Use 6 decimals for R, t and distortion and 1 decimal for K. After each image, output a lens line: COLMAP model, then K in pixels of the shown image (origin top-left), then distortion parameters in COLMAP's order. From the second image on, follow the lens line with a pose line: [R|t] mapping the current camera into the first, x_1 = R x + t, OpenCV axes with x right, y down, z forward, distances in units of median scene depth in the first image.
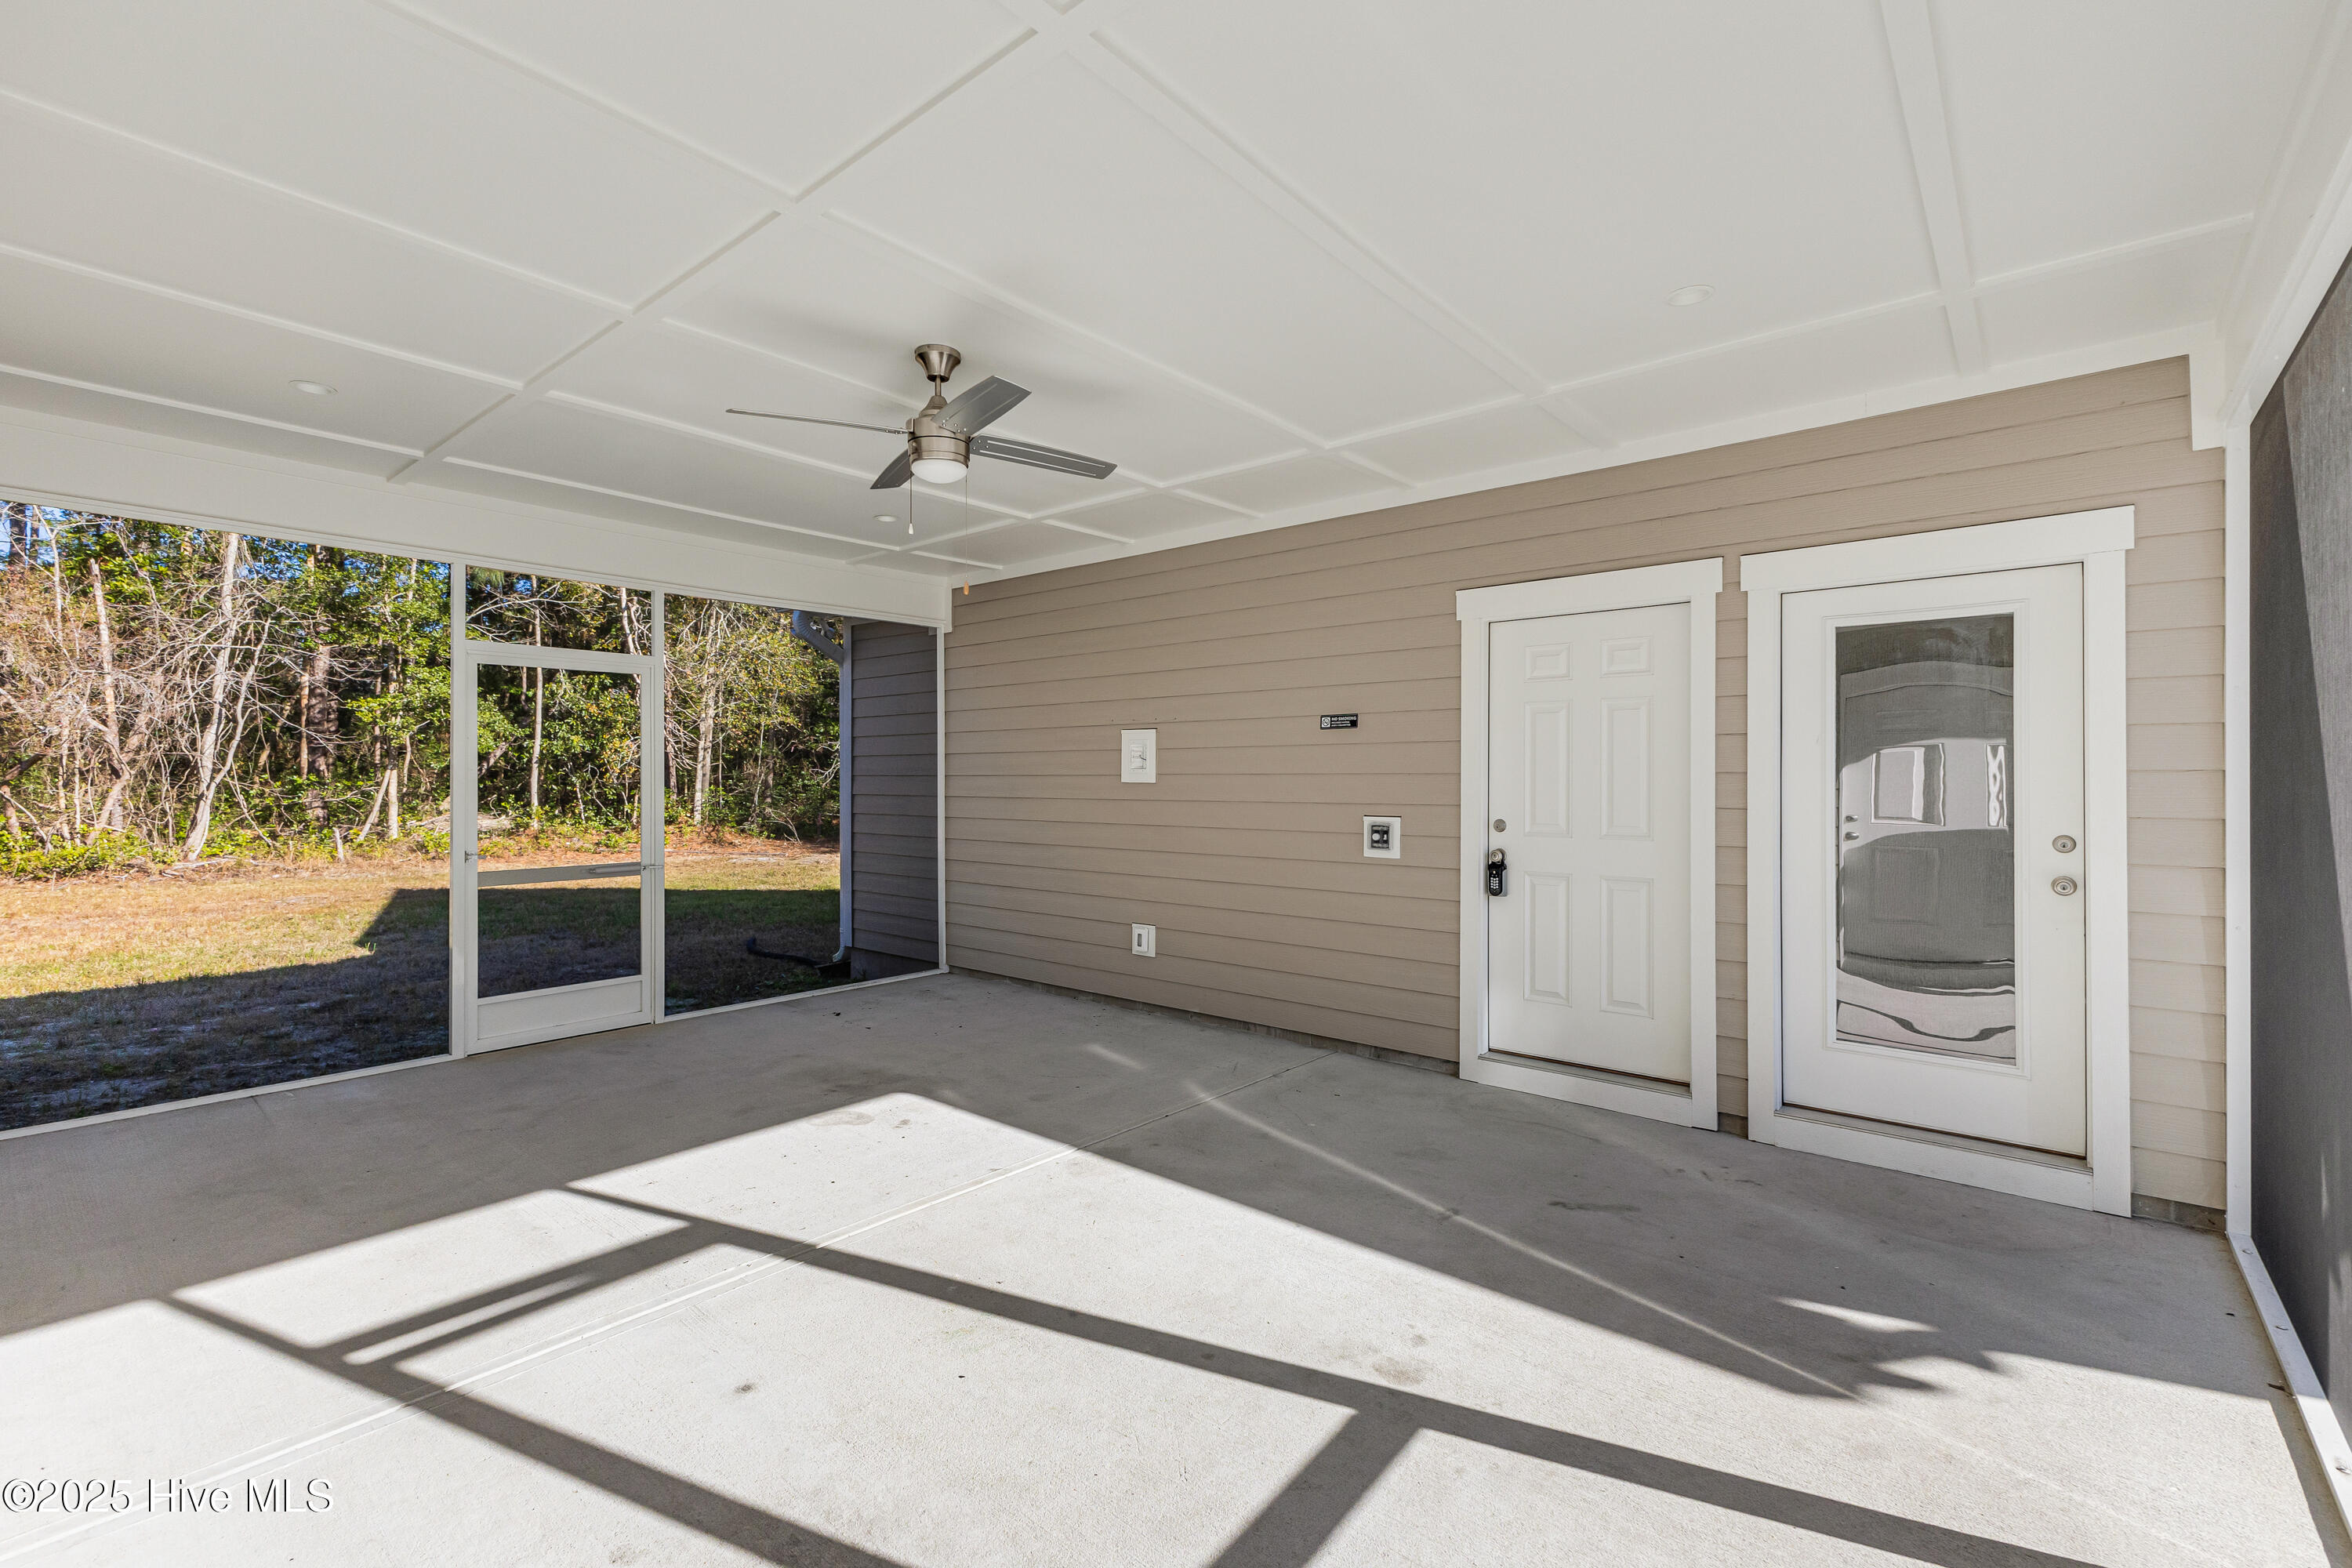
lens RADIAL K [[1032.0, 0, 1171.9], [0, 1032.0, 769.5], [0, 0, 1]] dist [0.003776, 0.002097]
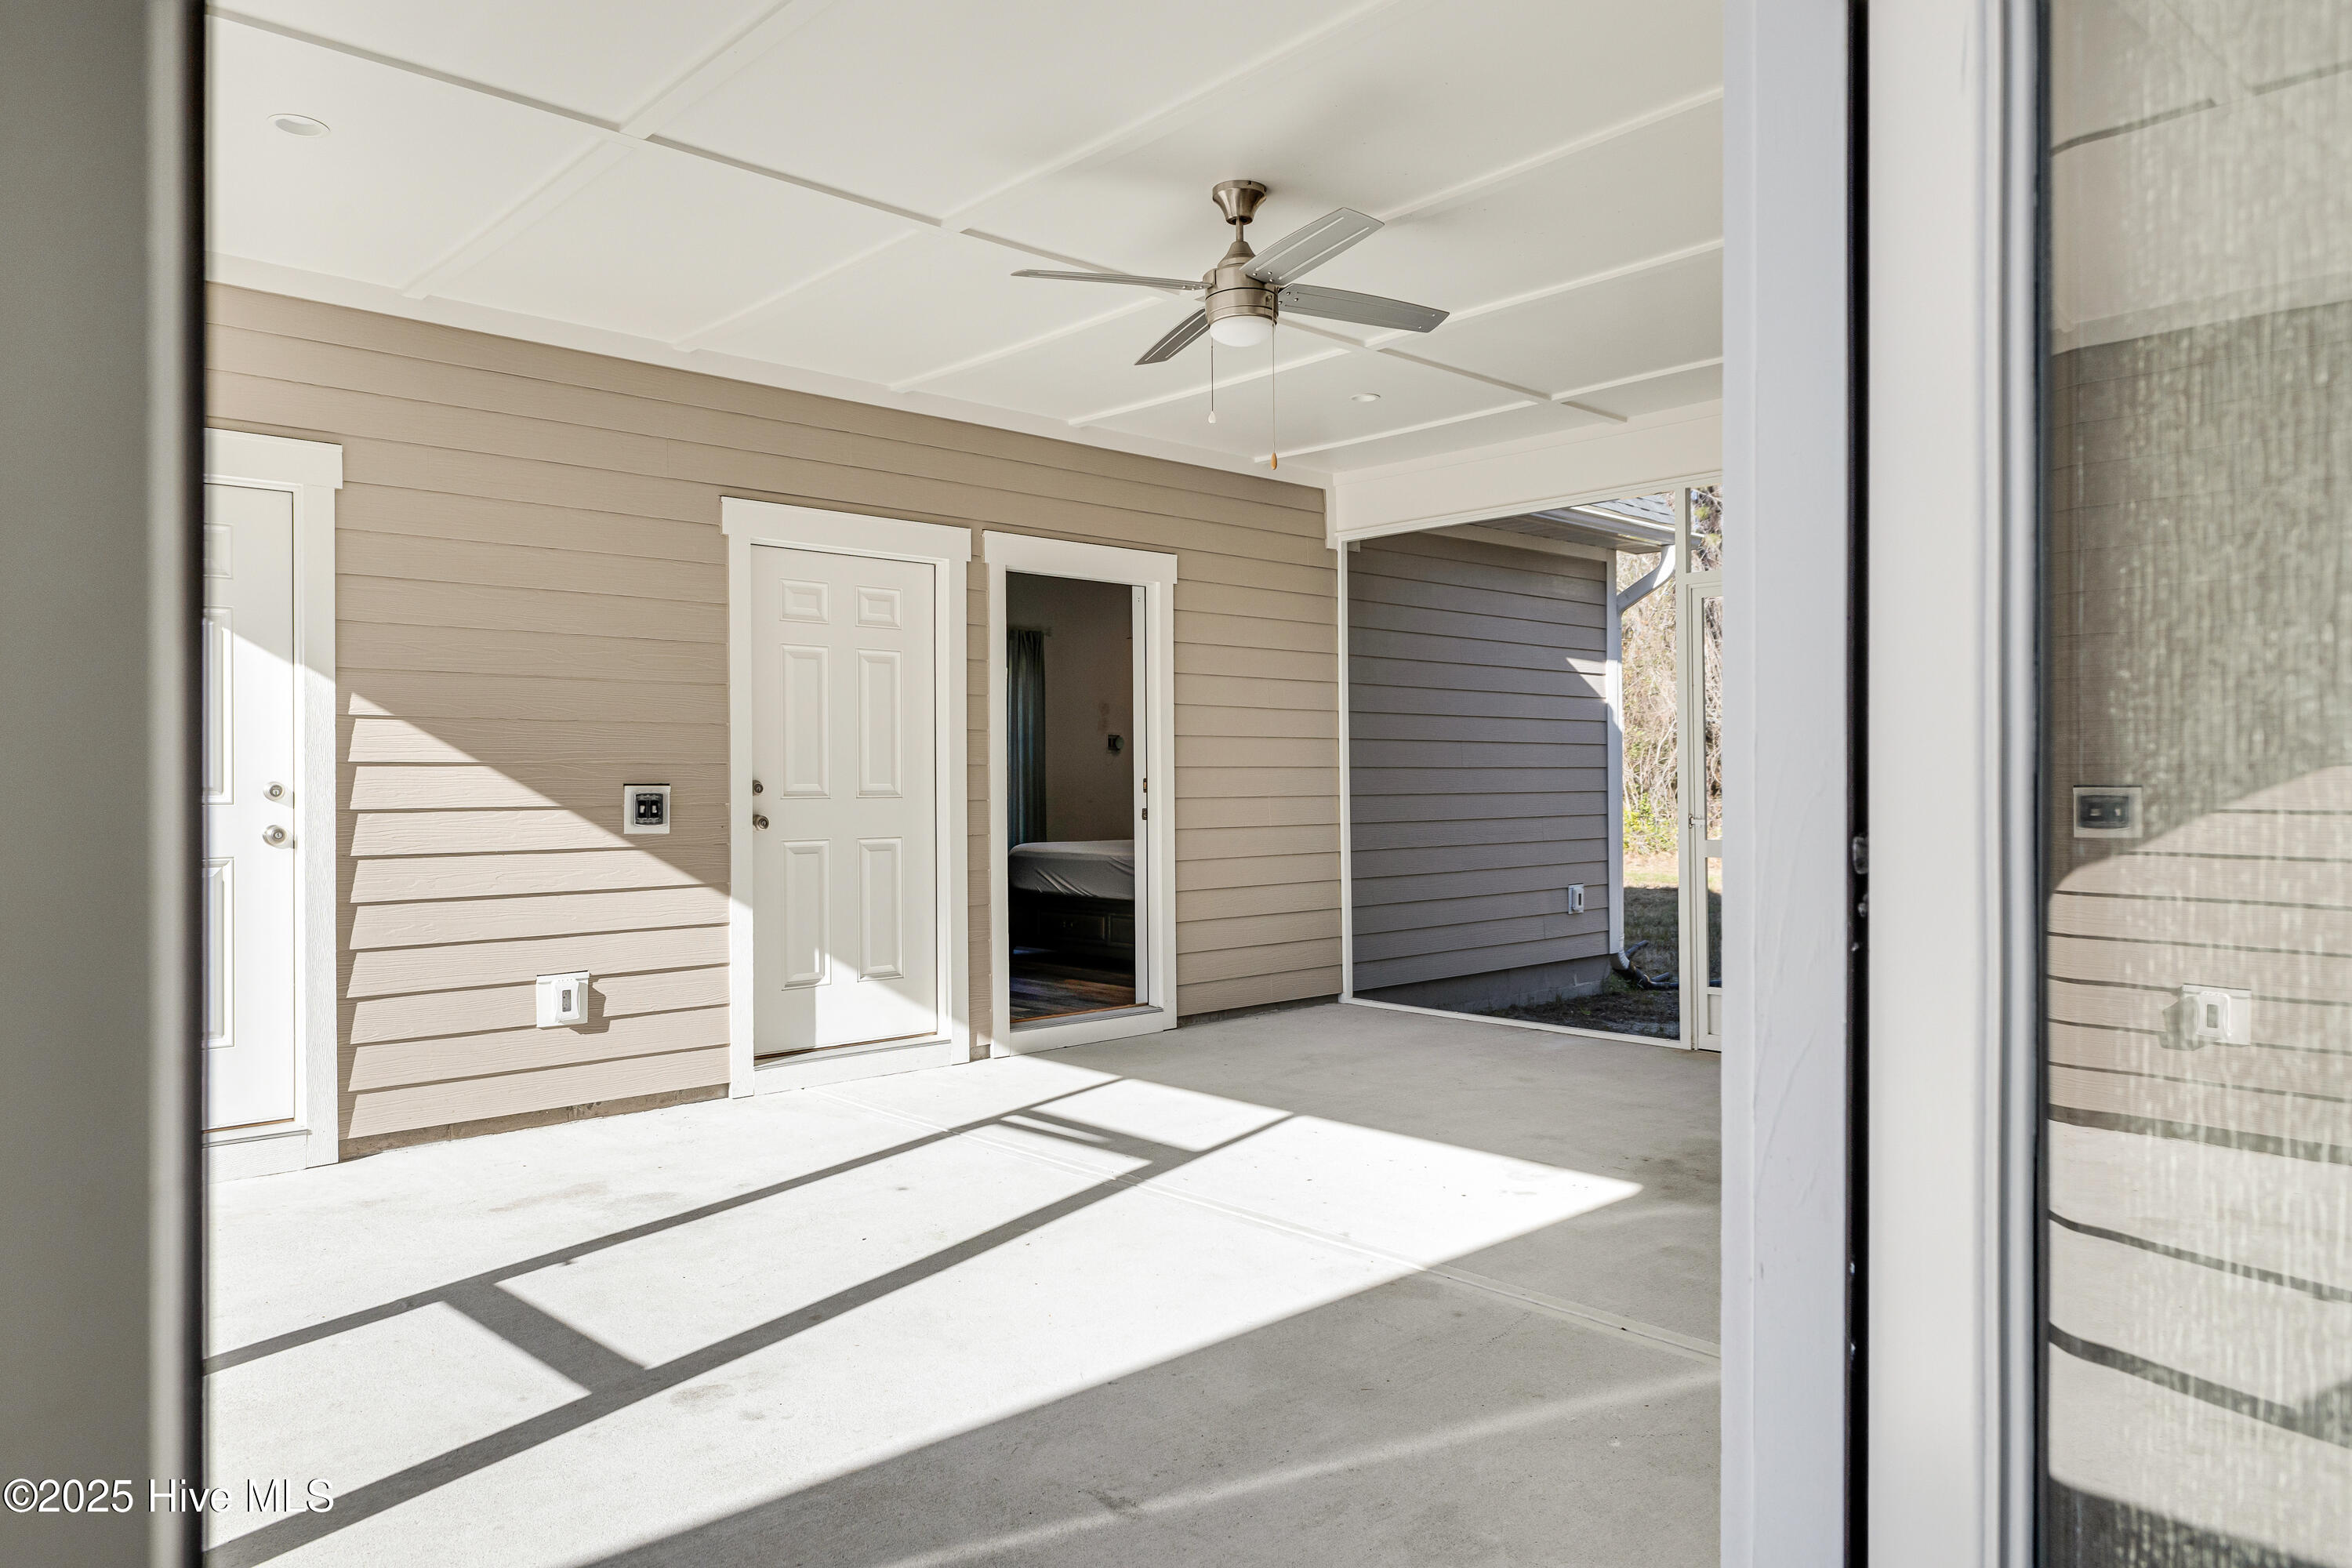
lens RADIAL K [[1490.8, 0, 1137.6], [0, 1490.8, 755.7], [0, 0, 1]] dist [0.000367, -0.001739]
pose [[-0.123093, -0.016665, -0.992255, 0.618085], [0.014670, 0.999719, -0.018610, 0.044944], [0.992287, -0.016847, -0.122814, 0.679502]]
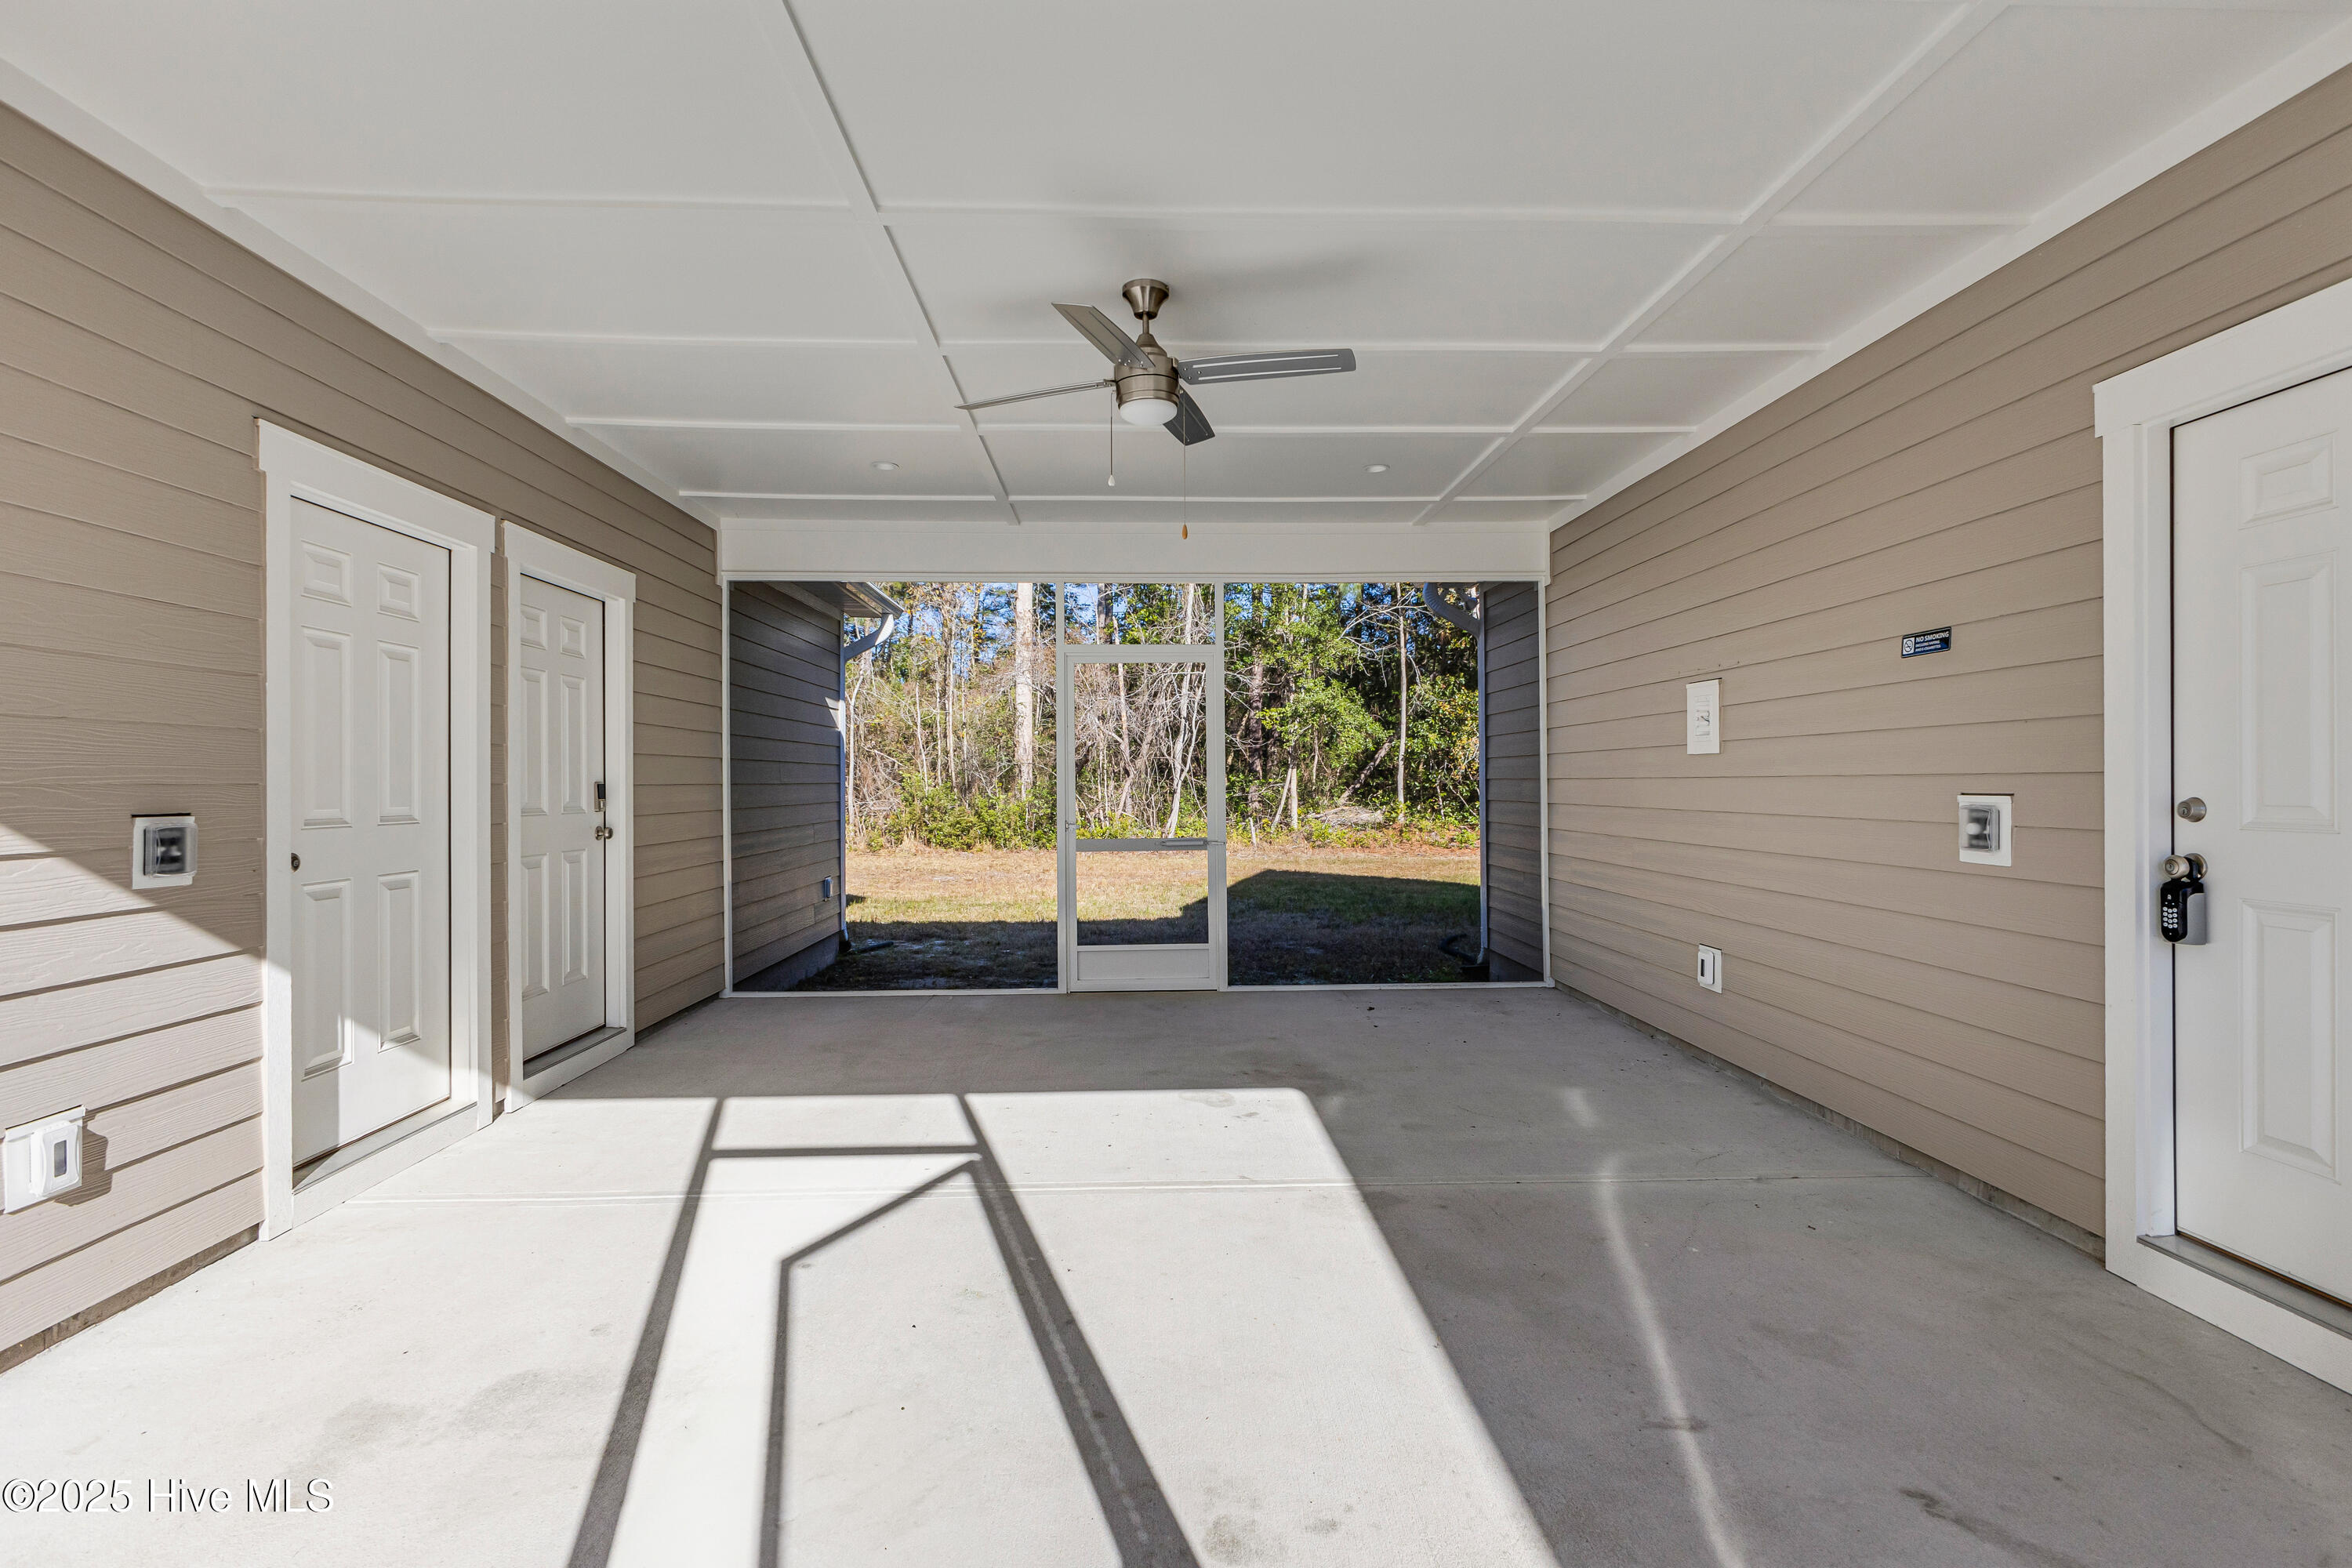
lens RADIAL K [[1122.3, 0, 1158.4], [0, 1122.3, 763.8], [0, 0, 1]] dist [-0.003013, 0.001207]
pose [[0.672528, -0.015677, -0.739906, 0.342853], [0.011839, 0.999876, -0.010424, 0.027453], [0.739977, -0.001749, 0.672630, 0.202961]]
